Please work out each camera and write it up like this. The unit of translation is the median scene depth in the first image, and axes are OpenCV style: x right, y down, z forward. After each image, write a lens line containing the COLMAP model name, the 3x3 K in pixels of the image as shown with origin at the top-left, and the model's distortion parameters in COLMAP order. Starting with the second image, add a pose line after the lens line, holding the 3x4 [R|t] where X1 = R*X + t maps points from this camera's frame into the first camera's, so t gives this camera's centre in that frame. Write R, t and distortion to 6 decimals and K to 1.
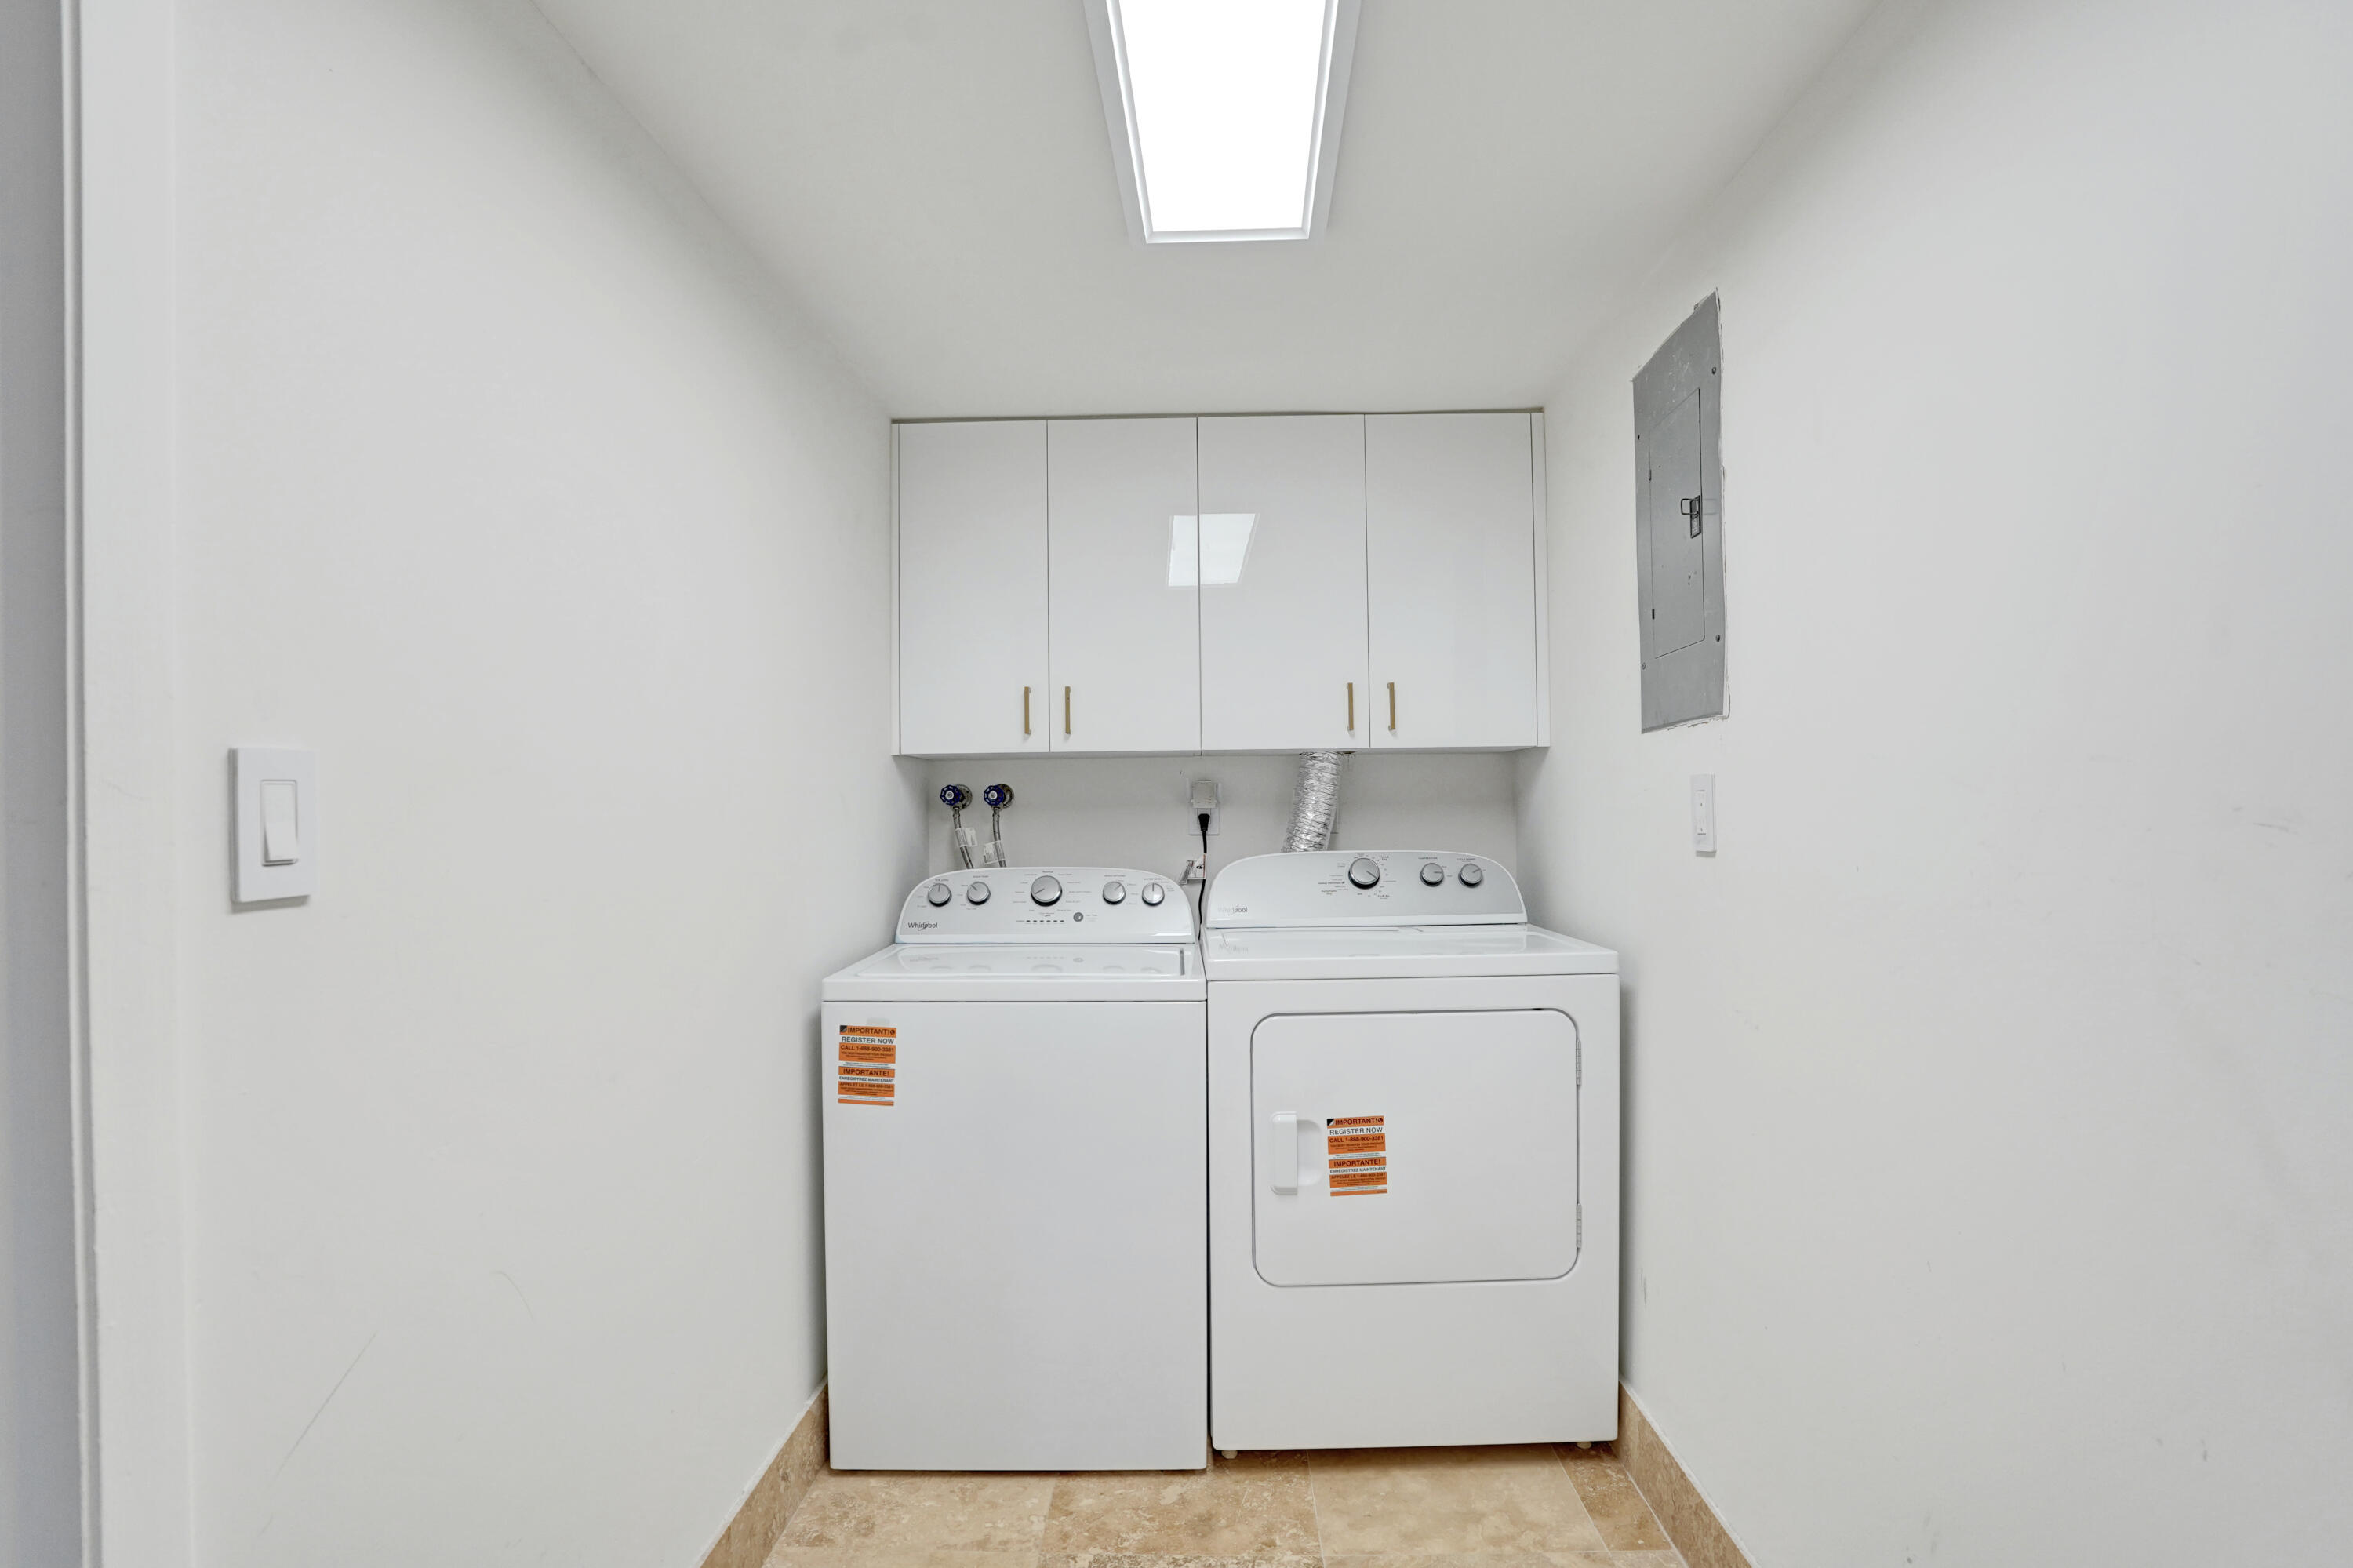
lens RADIAL K [[1140.6, 0, 1161.7], [0, 1140.6, 789.9], [0, 0, 1]] dist [-0.062009, 0.029264]
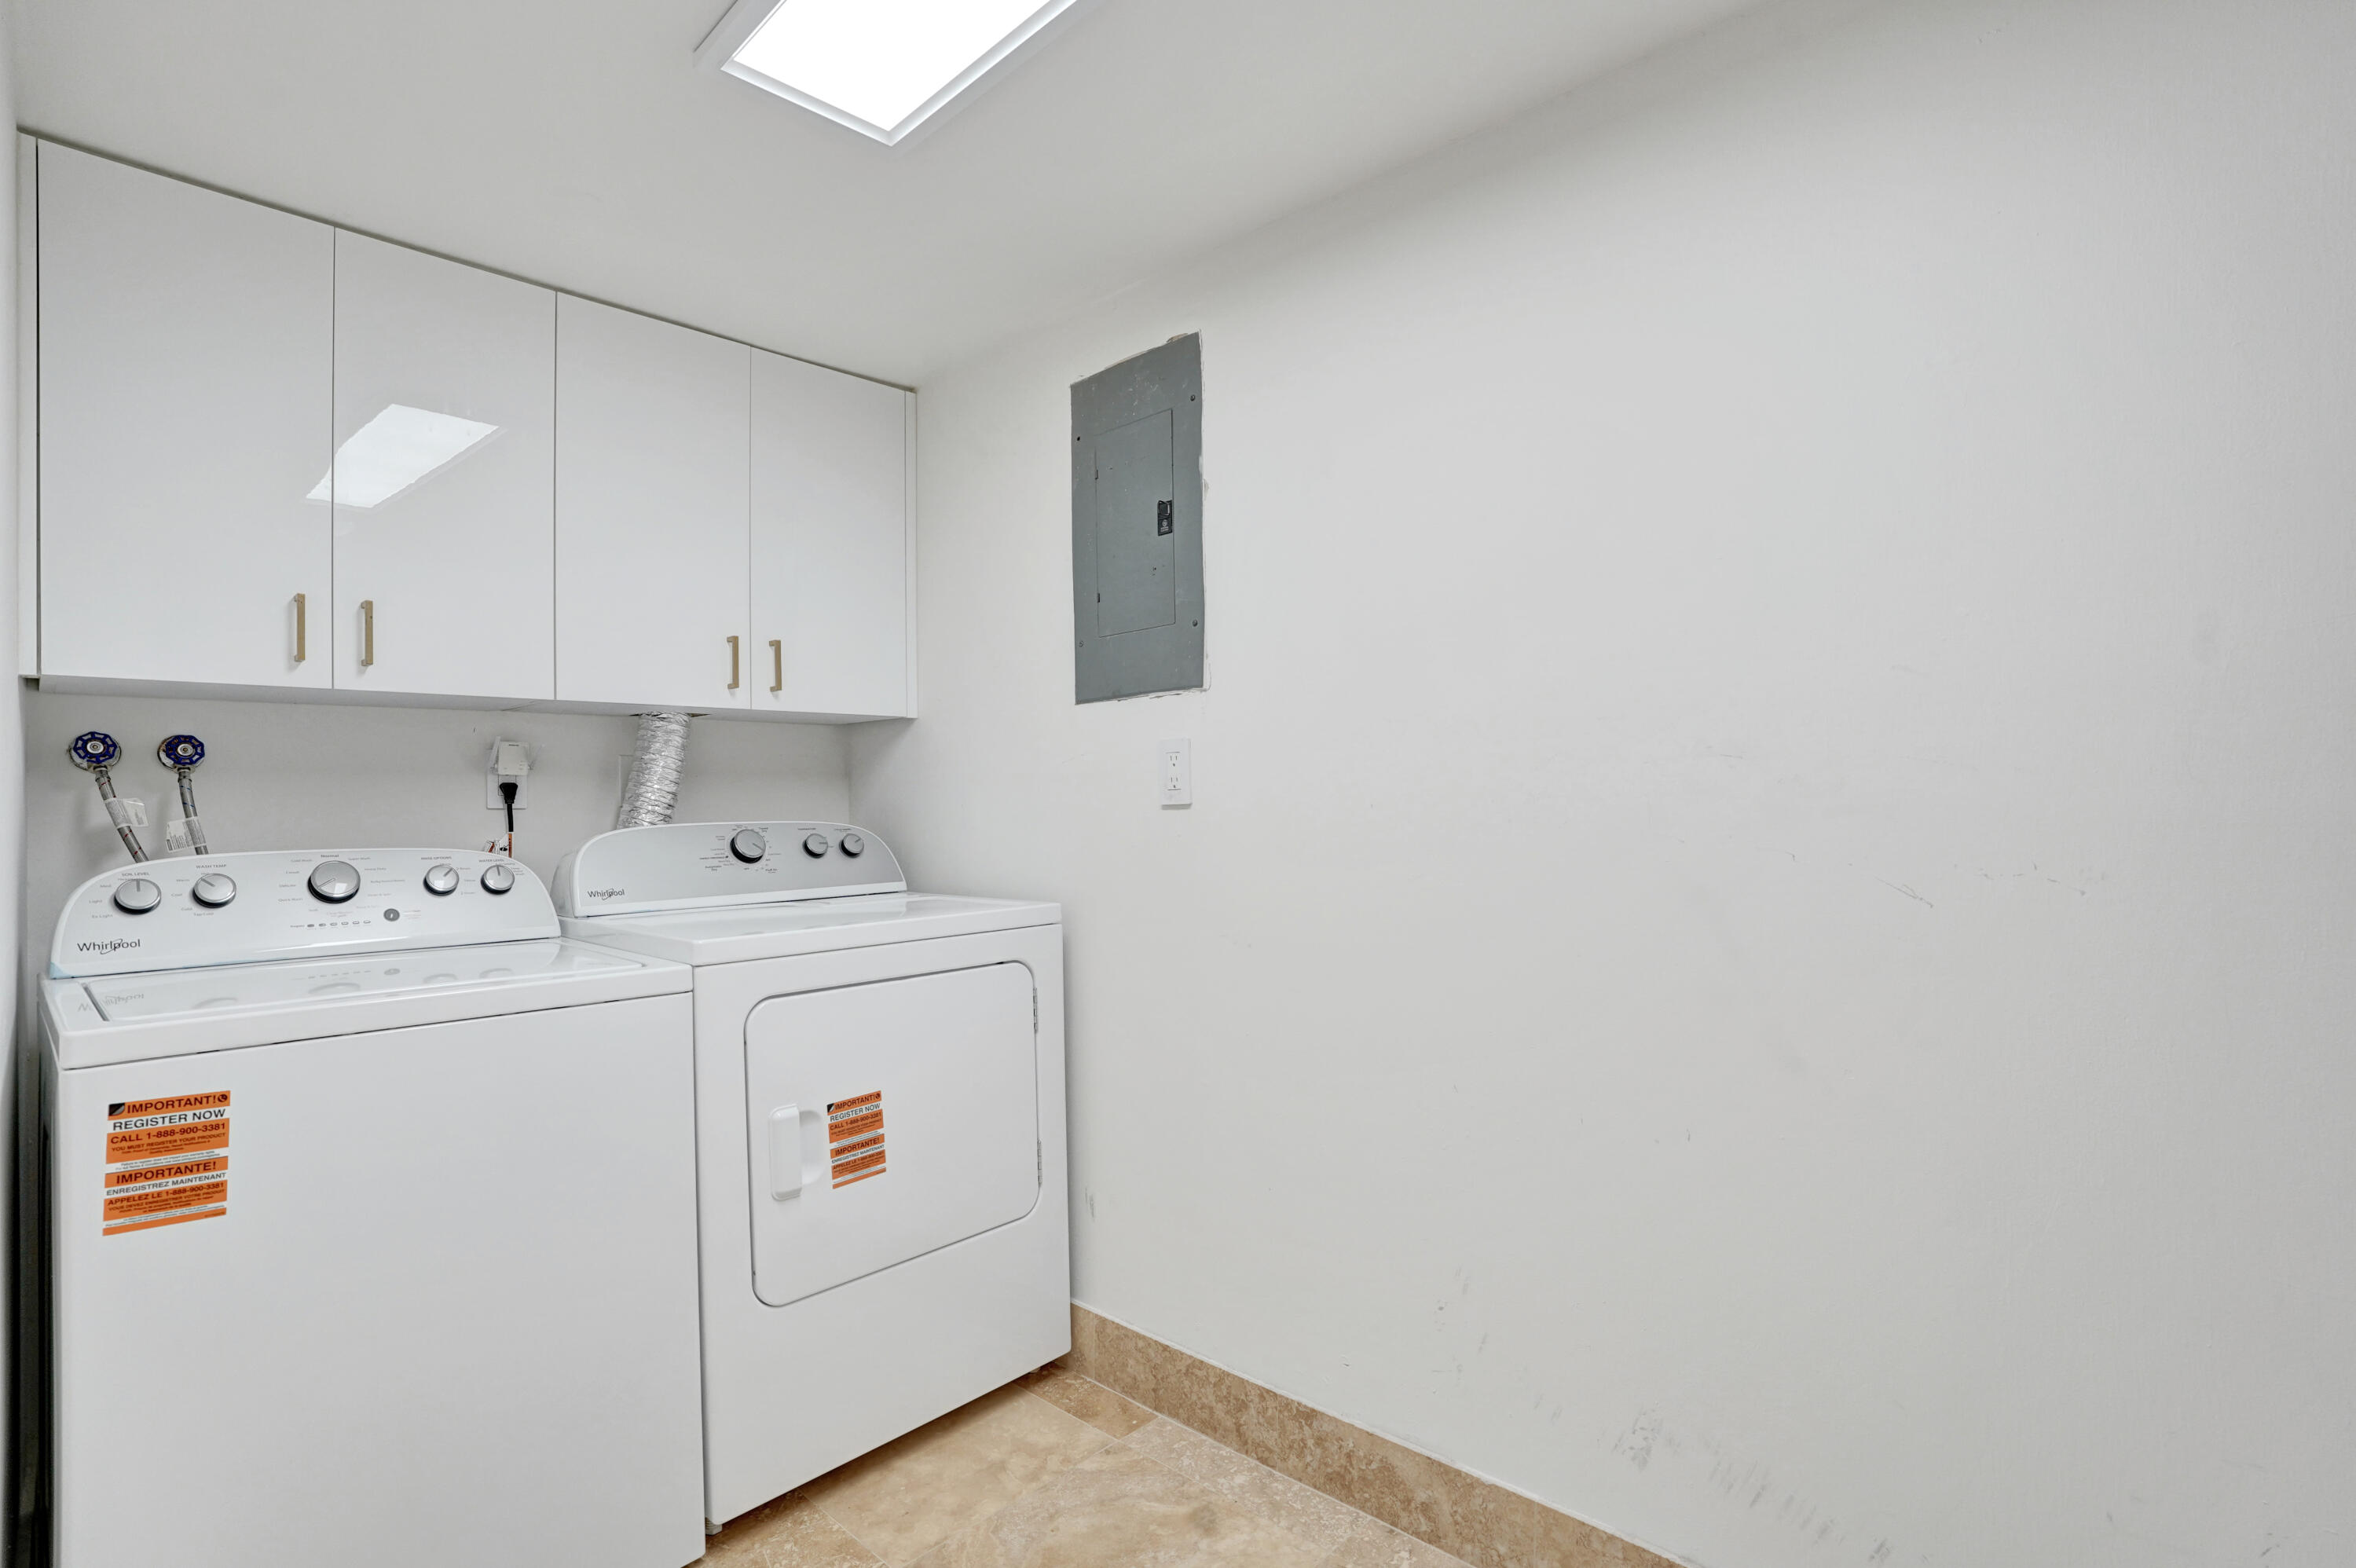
lens RADIAL K [[1129.5, 0, 1180.3], [0, 1129.5, 775.8], [0, 0, 1]] dist [-0.059621, 0.026568]
pose [[0.671896, 0.016275, 0.740467, -0.333136], [-0.007280, 0.999855, -0.015371, 0.037221], [-0.740610, 0.004938, 0.671917, 0.184454]]
